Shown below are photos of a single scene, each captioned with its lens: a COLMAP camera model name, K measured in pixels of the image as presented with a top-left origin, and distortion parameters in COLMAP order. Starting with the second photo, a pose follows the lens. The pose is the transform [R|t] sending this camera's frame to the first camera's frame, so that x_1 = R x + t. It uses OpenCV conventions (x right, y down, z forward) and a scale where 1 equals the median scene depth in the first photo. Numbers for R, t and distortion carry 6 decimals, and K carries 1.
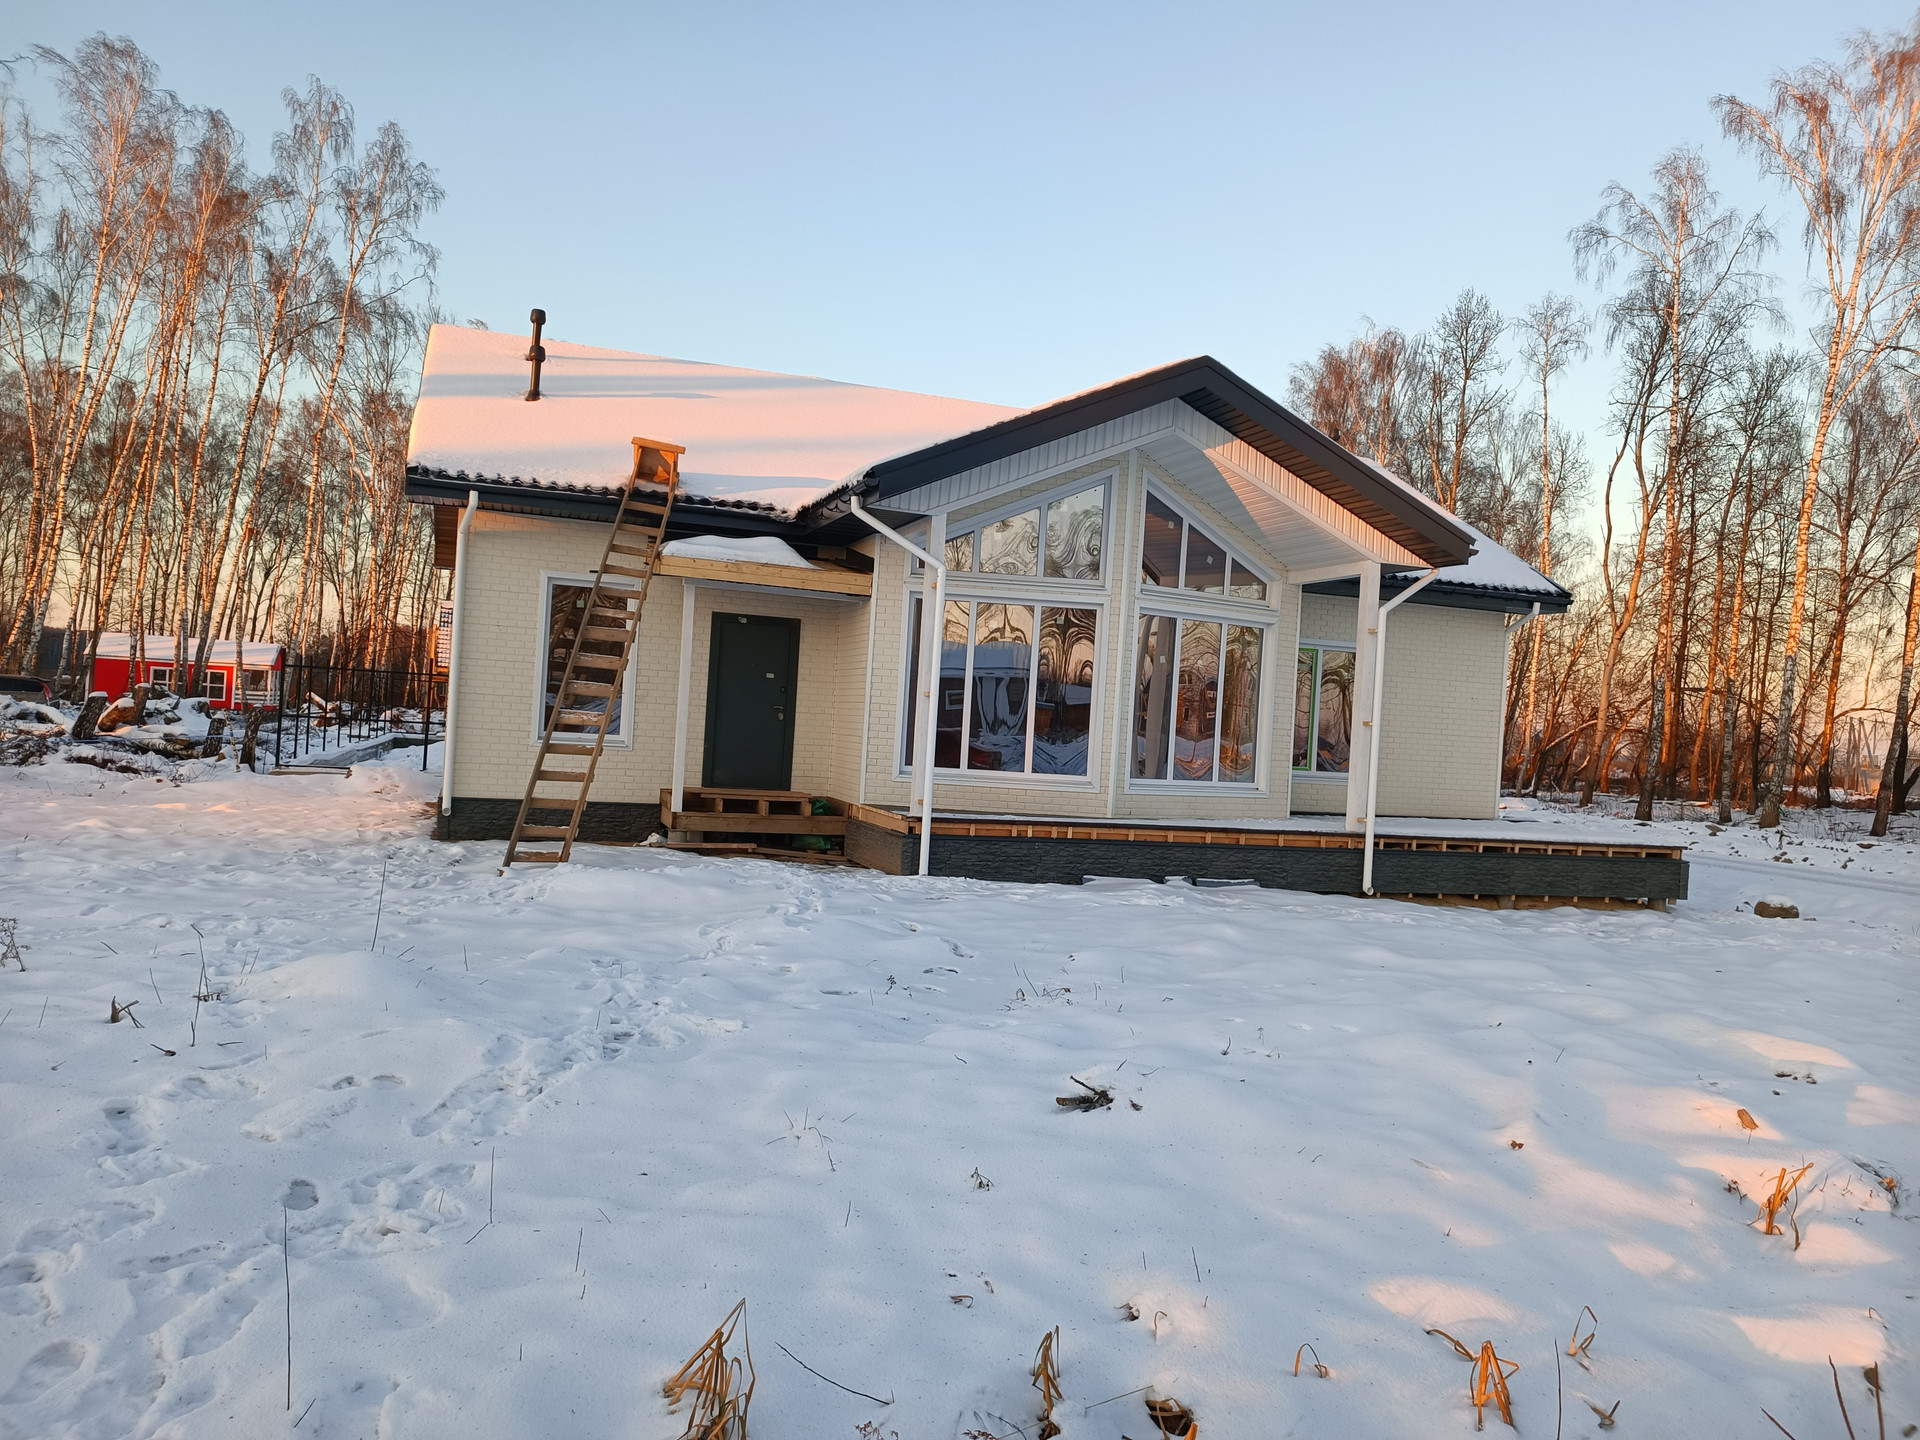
lens RADIAL K [[1383.9, 0, 960.0], [0, 1383.9, 720.0], [0, 0, 1]] dist [0.027607, -0.027864]
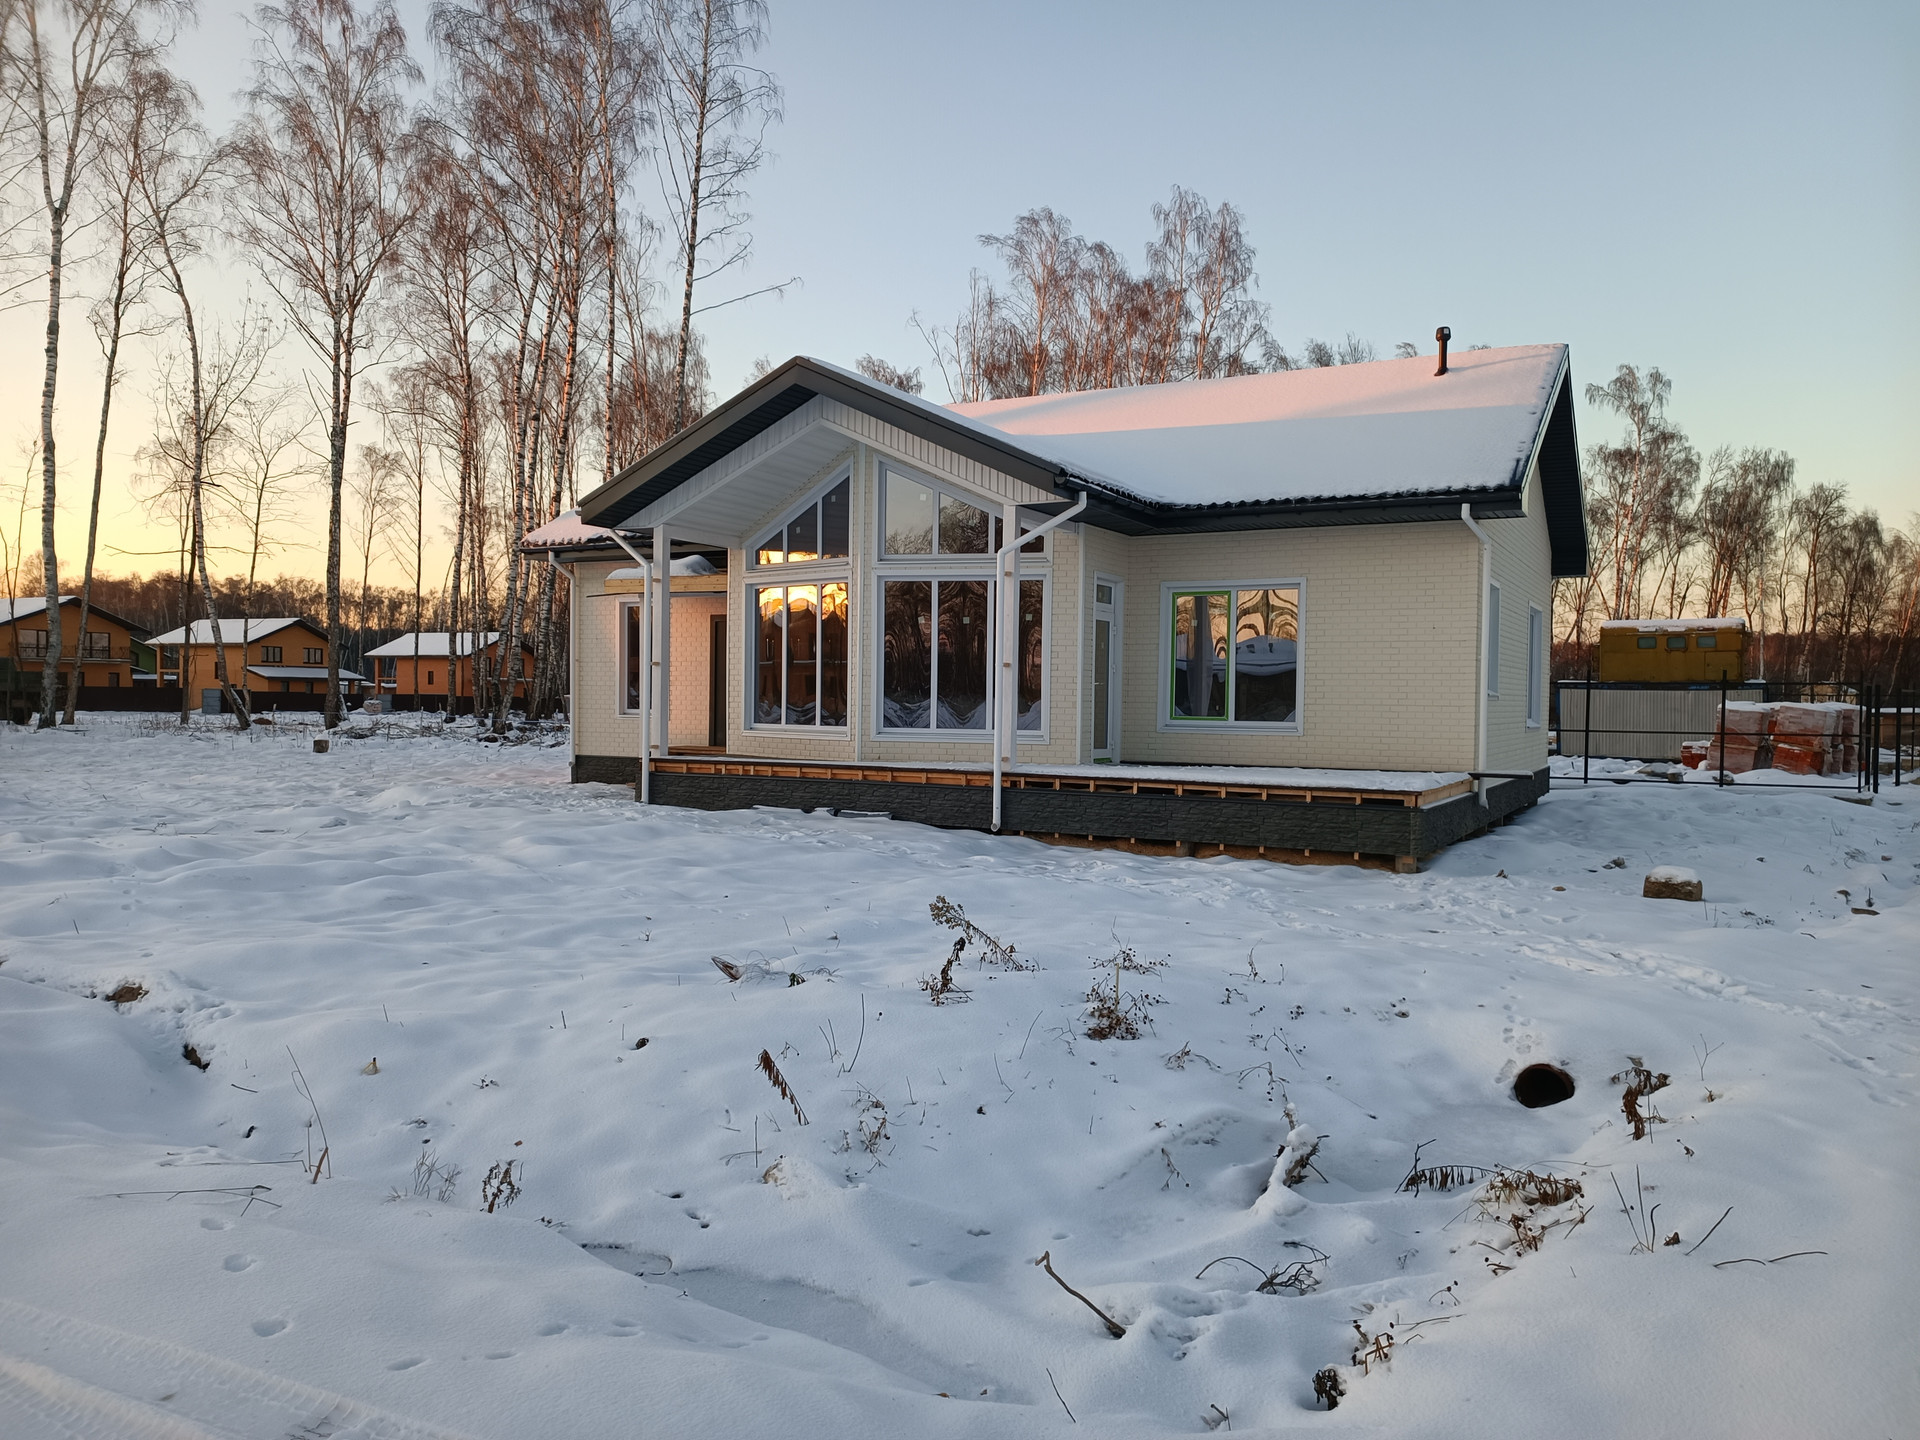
lens RADIAL K [[1302.0, 0, 960.0], [0, 1302.0, 720.0], [0, 0, 1]] dist [0.081201, -0.000576]
pose [[0.693664, -0.036429, -0.719377, 0.923687], [0.034011, 0.999263, -0.017807, 0.056379], [0.719495, -0.012115, 0.694392, 0.292822]]
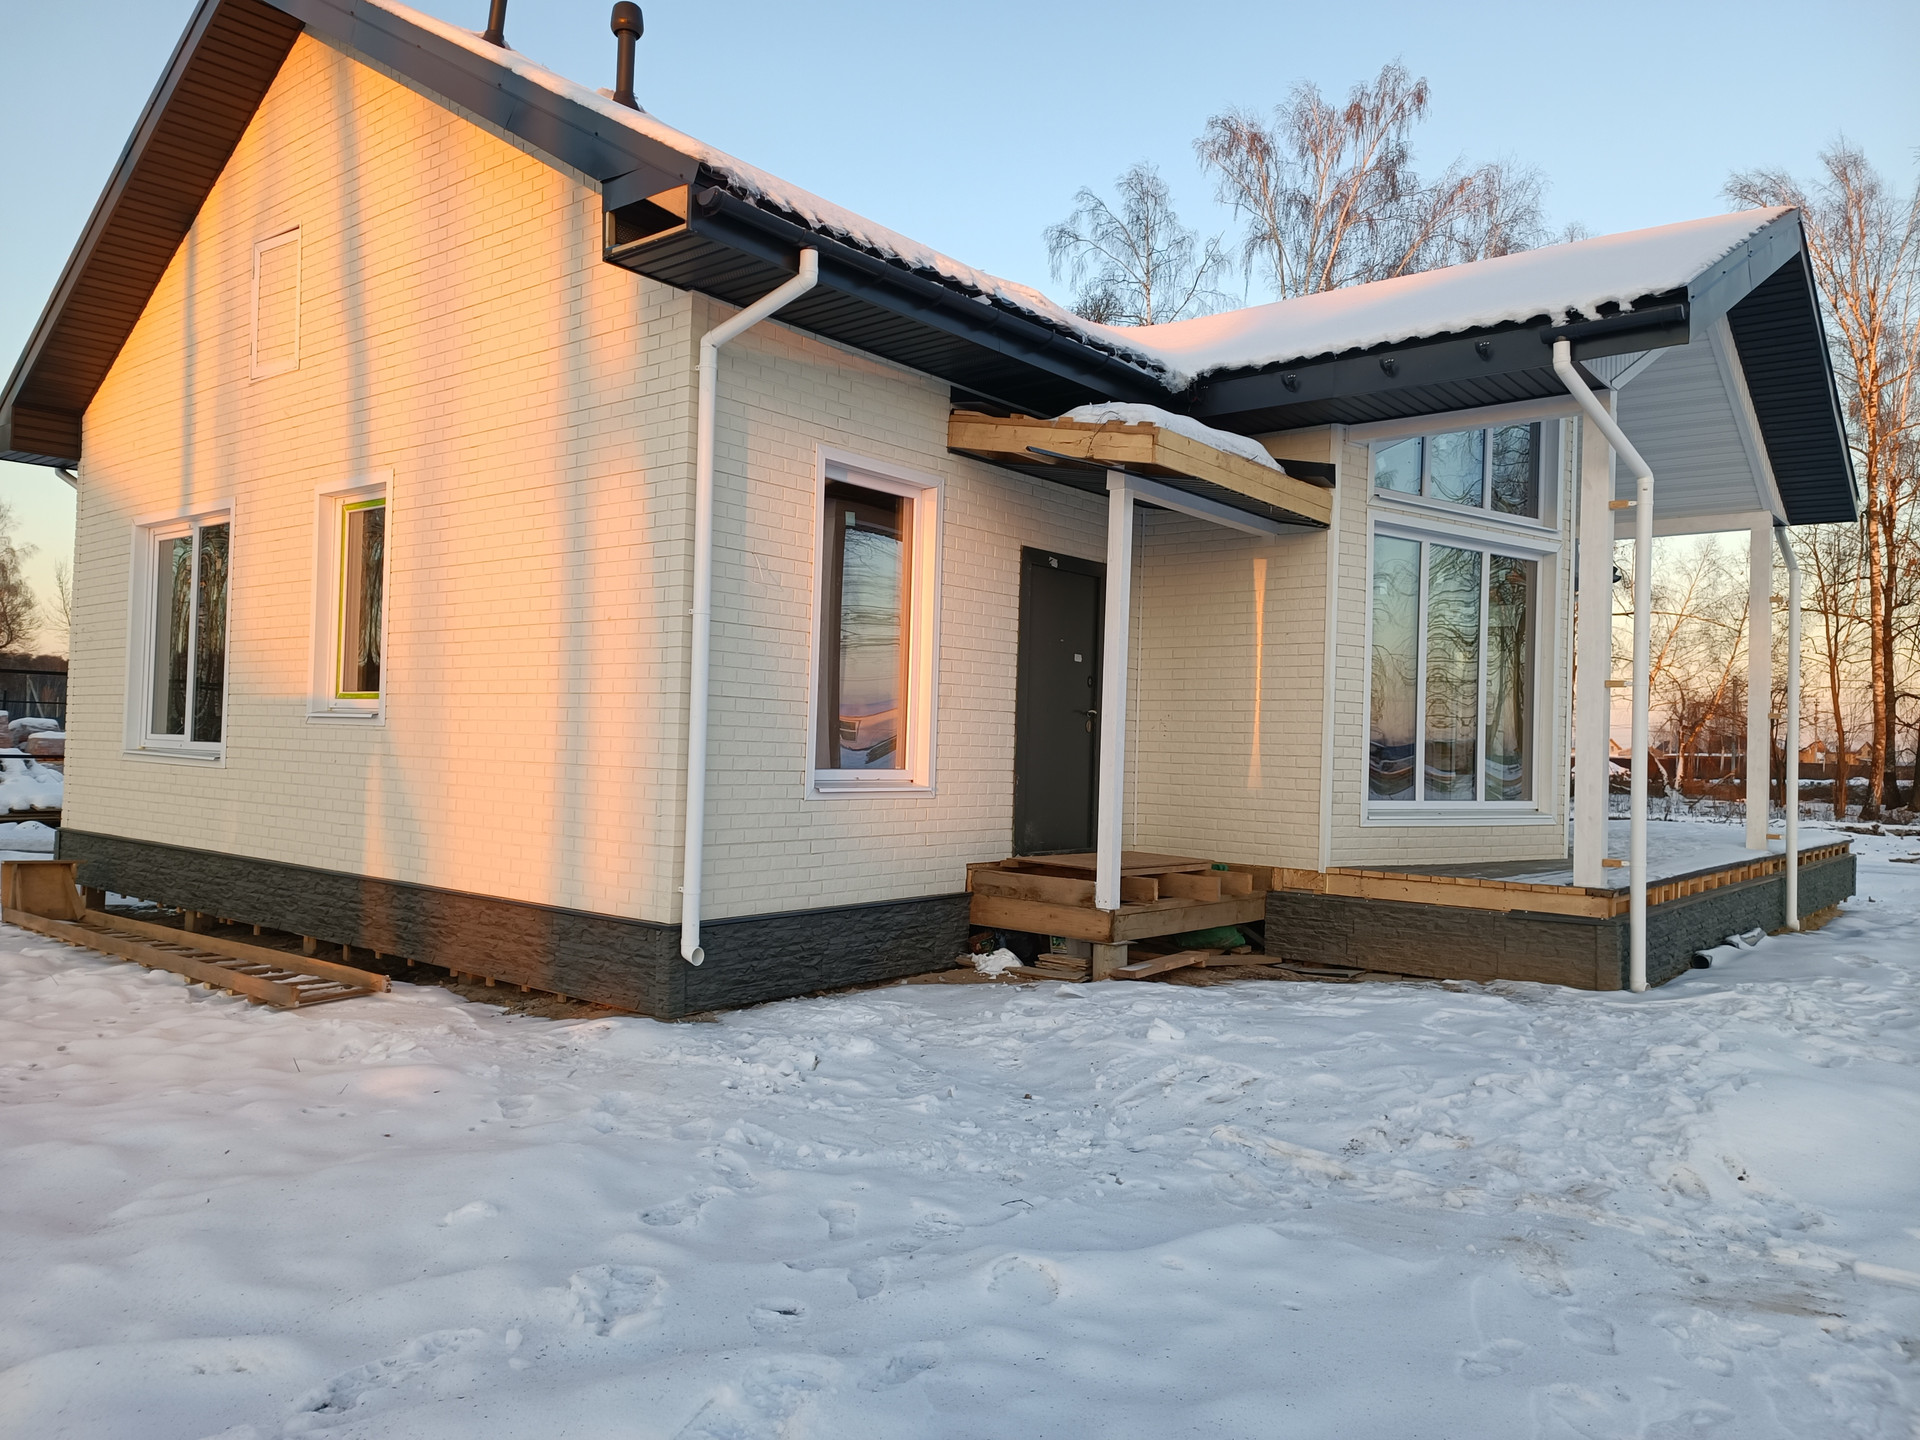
lens RADIAL K [[1375.2, 0, 926.7], [0, 1375.2, 723.6], [0, 0, 1]] dist [0.009583, 0.000299]
pose [[0.857222, -0.025598, 0.514310, -0.506928], [0.021475, 0.999672, 0.013962, -0.014013], [-0.514499, -0.000924, 0.857491, 0.543550]]
